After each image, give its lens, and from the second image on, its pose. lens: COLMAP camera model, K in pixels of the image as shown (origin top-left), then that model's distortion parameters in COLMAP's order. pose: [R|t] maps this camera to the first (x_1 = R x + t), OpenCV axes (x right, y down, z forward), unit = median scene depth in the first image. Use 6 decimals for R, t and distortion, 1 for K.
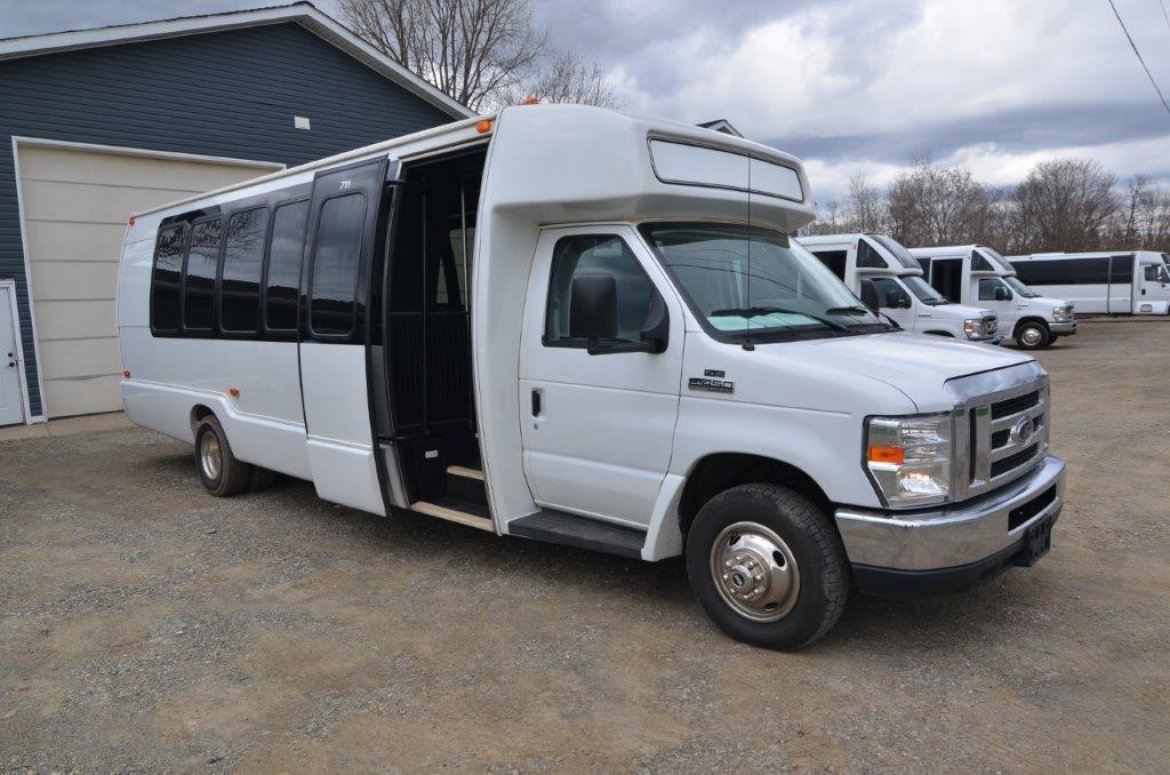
lens RADIAL K [[799.2, 0, 585.0], [0, 799.2, 387.5], [0, 0, 1]] dist [-0.004110, -0.008104]
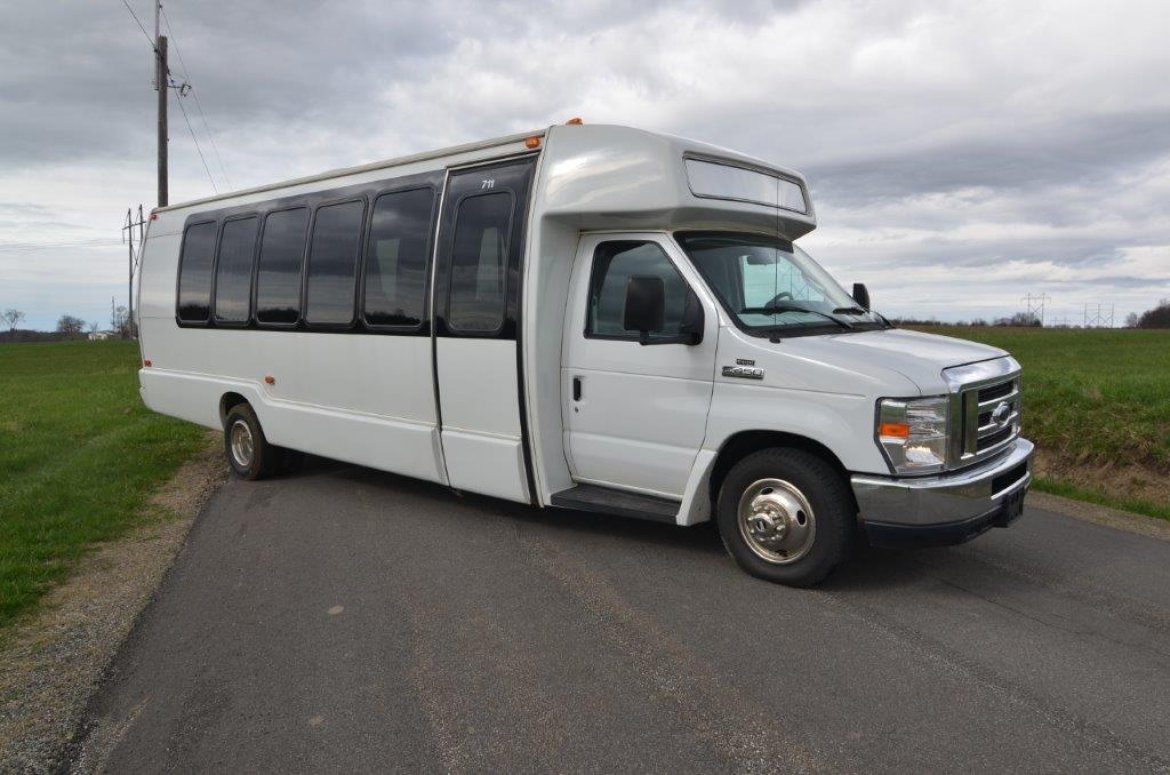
lens RADIAL K [[799.2, 0, 585.0], [0, 799.2, 387.5], [0, 0, 1]] dist [-0.004110, -0.008104]
pose [[0.998774, 0.008964, 0.048680, -0.122317], [-0.009005, 0.999959, 0.000608, 0.019380], [-0.048673, -0.001046, 0.998814, -0.147266]]
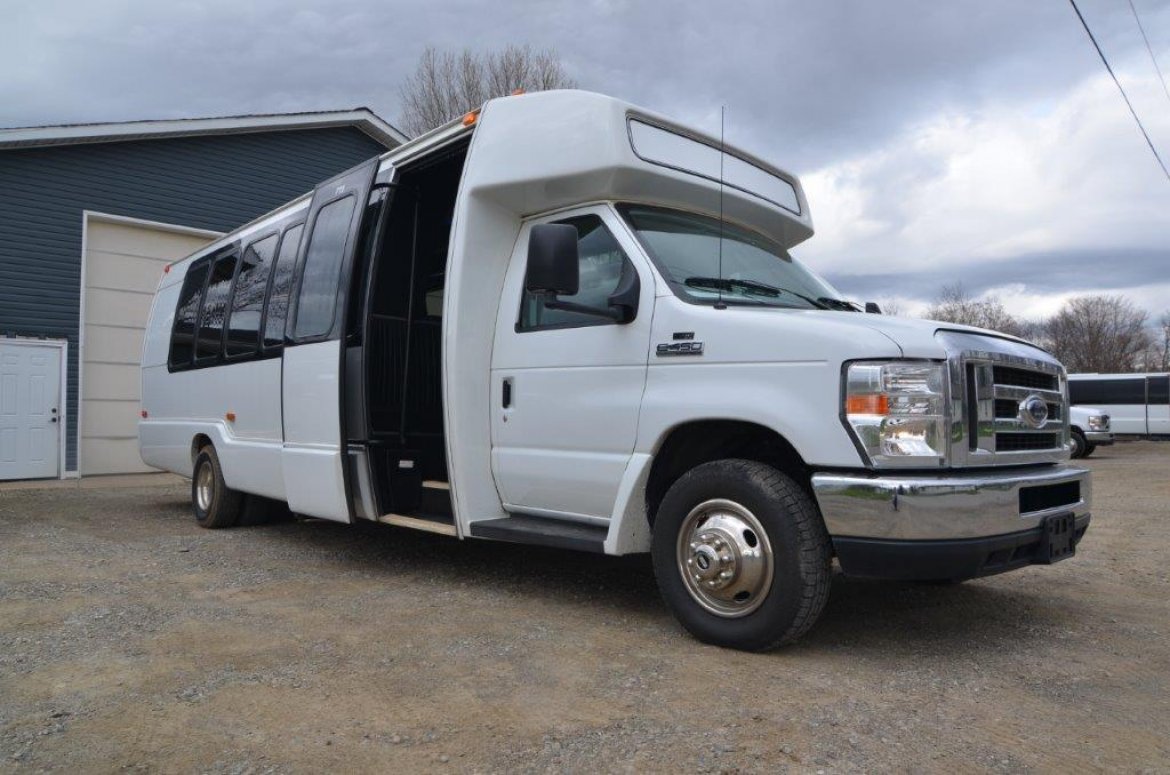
lens RADIAL K [[768.0, 0, 586.2], [0, 768.0, 386.1], [0, 0, 1]] dist [-0.006112, -0.006890]
pose [[0.997928, 0.029694, -0.057072, 0.097834], [-0.038086, 0.987632, -0.152094, 0.167855], [0.051850, 0.153953, 0.986717, 0.130143]]
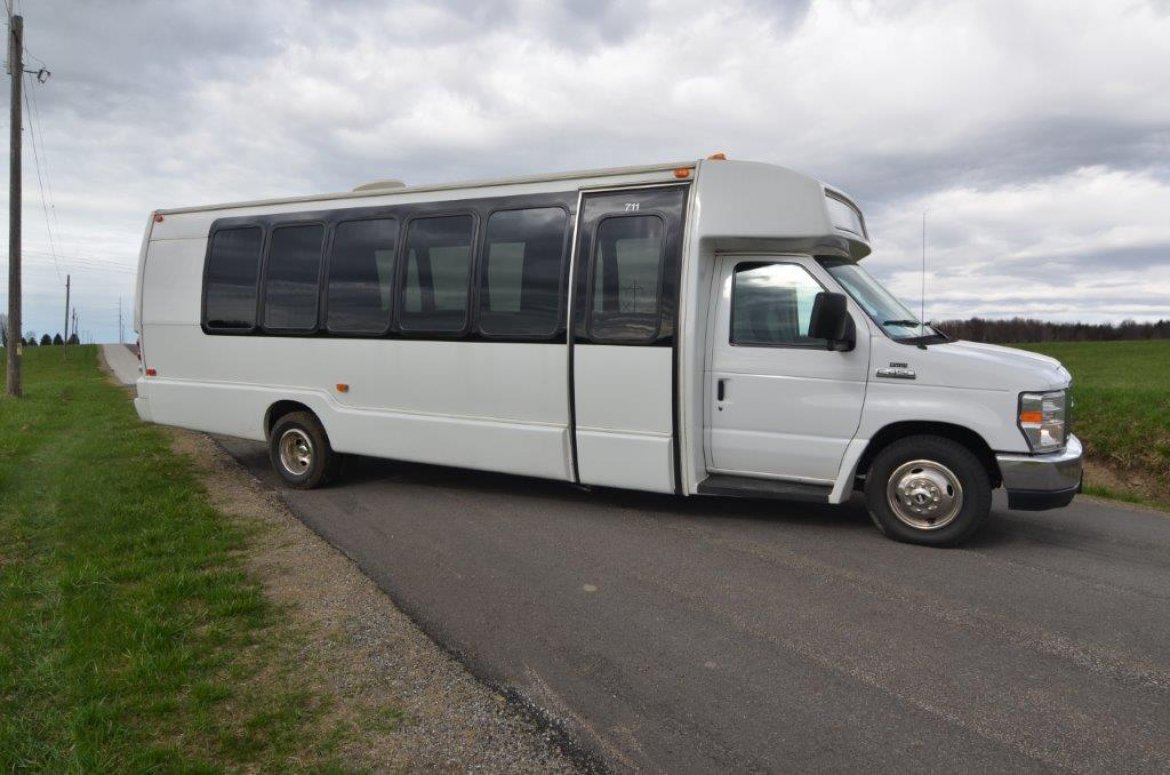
lens RADIAL K [[799.2, 0, 585.0], [0, 799.2, 387.5], [0, 0, 1]] dist [-0.004110, -0.008104]
pose [[0.961369, 0.005987, 0.275199, -0.727822], [-0.000123, 0.999773, -0.021320, 0.049374], [-0.275264, 0.020463, 0.961151, -0.201515]]
